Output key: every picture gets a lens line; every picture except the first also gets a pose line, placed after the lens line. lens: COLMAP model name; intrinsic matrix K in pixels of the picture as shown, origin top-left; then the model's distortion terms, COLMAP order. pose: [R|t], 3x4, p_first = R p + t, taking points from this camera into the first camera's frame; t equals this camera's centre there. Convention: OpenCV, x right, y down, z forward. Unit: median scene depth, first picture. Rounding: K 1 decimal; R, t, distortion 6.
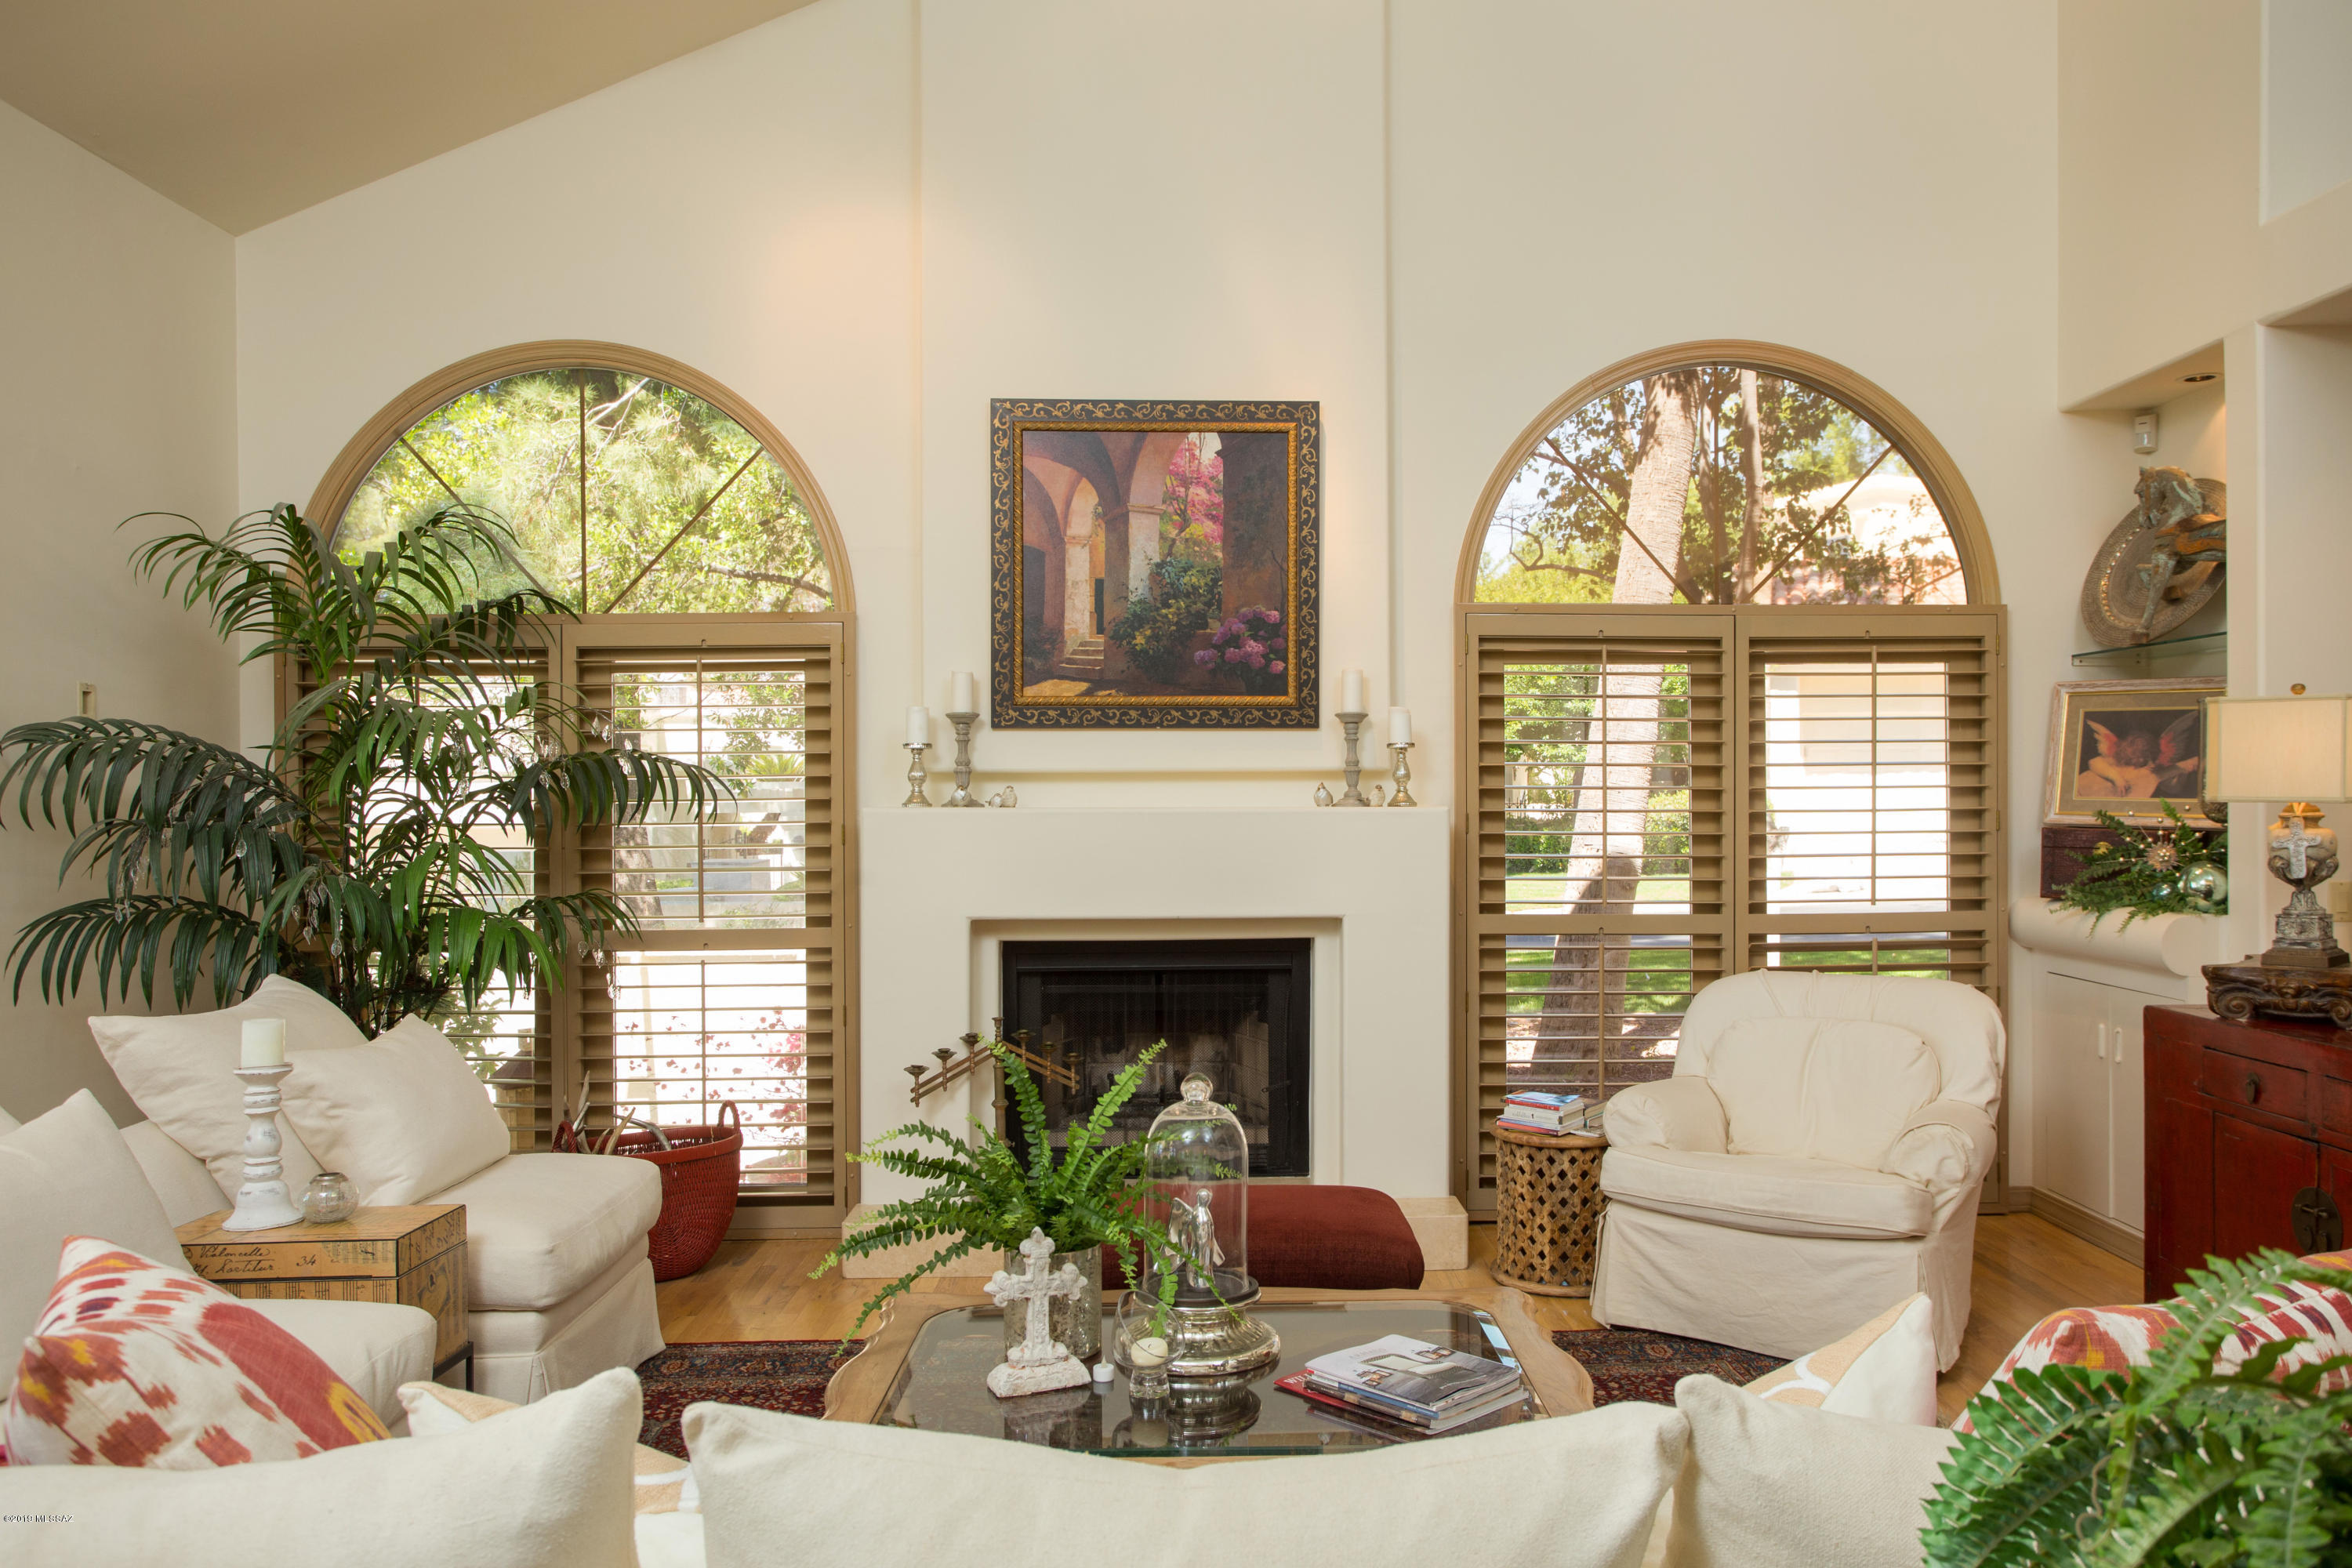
lens RADIAL K [[1726.9, 0, 1219.6], [0, 1726.9, 793.5], [0, 0, 1]] dist [-0.026864, 0.027815]
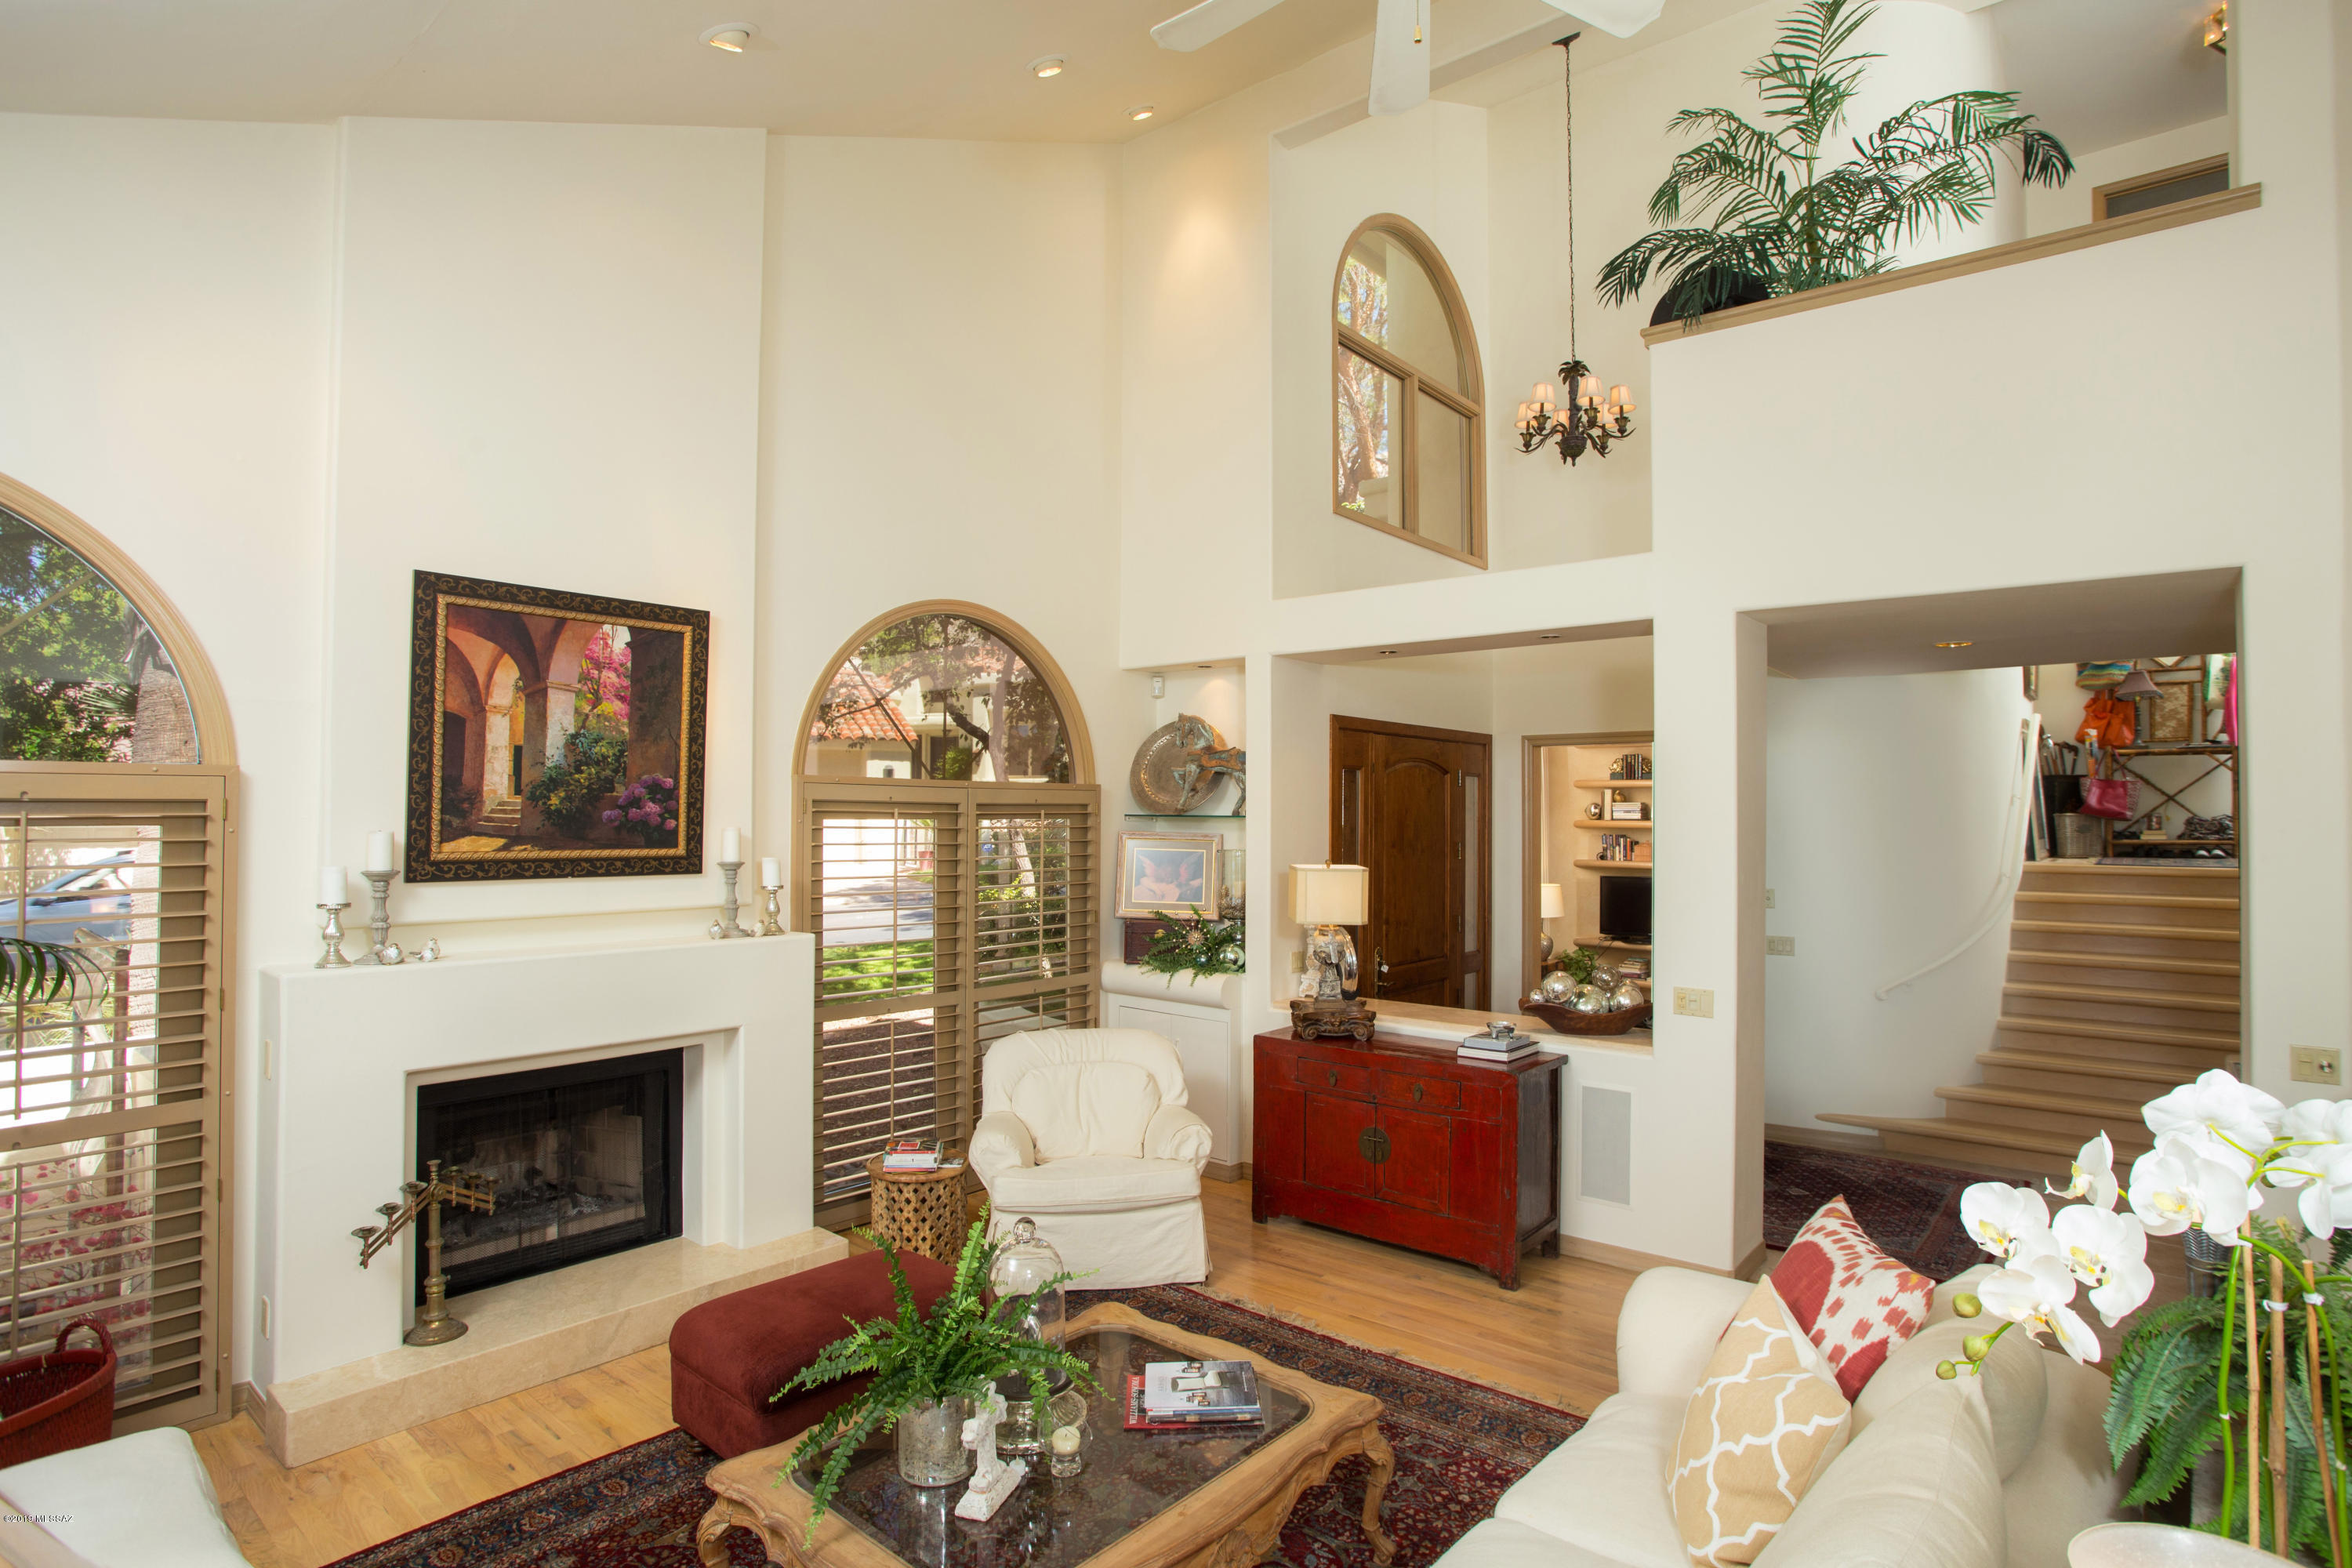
lens RADIAL K [[1202.6, 0, 1218.4], [0, 1202.6, 792.4], [0, 0, 1]] dist [-0.034278, 0.007579]
pose [[0.664290, 0.022360, 0.747140, -0.341920], [-0.007819, 0.999706, -0.022967, -0.079926], [-0.747434, 0.009415, 0.664270, 0.152841]]
